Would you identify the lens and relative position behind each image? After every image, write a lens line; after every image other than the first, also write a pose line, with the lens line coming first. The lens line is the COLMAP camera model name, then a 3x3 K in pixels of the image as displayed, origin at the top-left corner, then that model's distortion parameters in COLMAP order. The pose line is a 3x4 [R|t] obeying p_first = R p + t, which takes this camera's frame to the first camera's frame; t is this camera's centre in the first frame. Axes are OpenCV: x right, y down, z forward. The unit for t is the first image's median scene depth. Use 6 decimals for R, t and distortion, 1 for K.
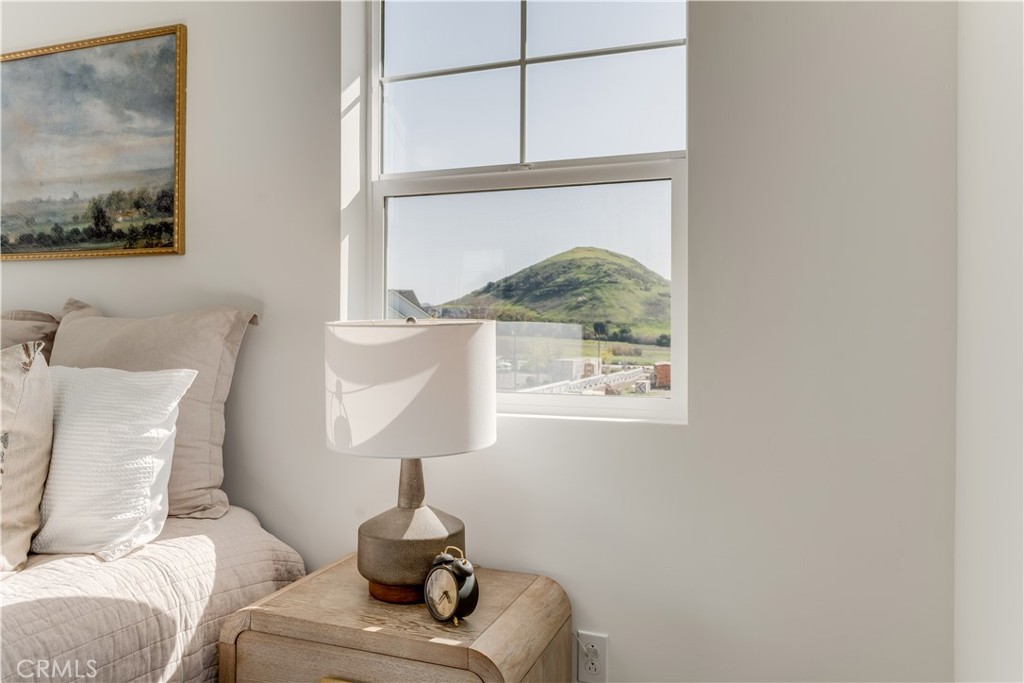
lens RADIAL K [[727.4, 0, 512.5], [0, 727.4, 332.4], [0, 0, 1]] dist [-0.004437, 0.003769]
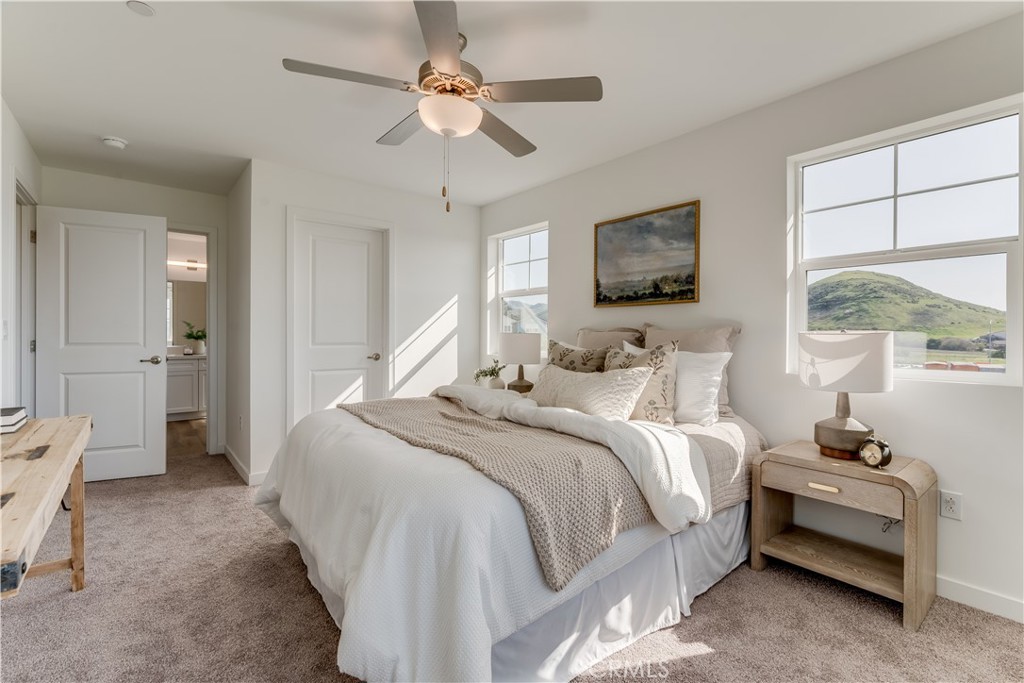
lens RADIAL K [[463.1, 0, 517.2], [0, 463.1, 339.2], [0, 0, 1]] dist [-0.004051, 0.000095]
pose [[0.864411, 0.002034, -0.502781, -0.218834], [0.000039, 0.999992, 0.004112, 0.000789], [0.502785, -0.003574, 0.864404, -0.519102]]
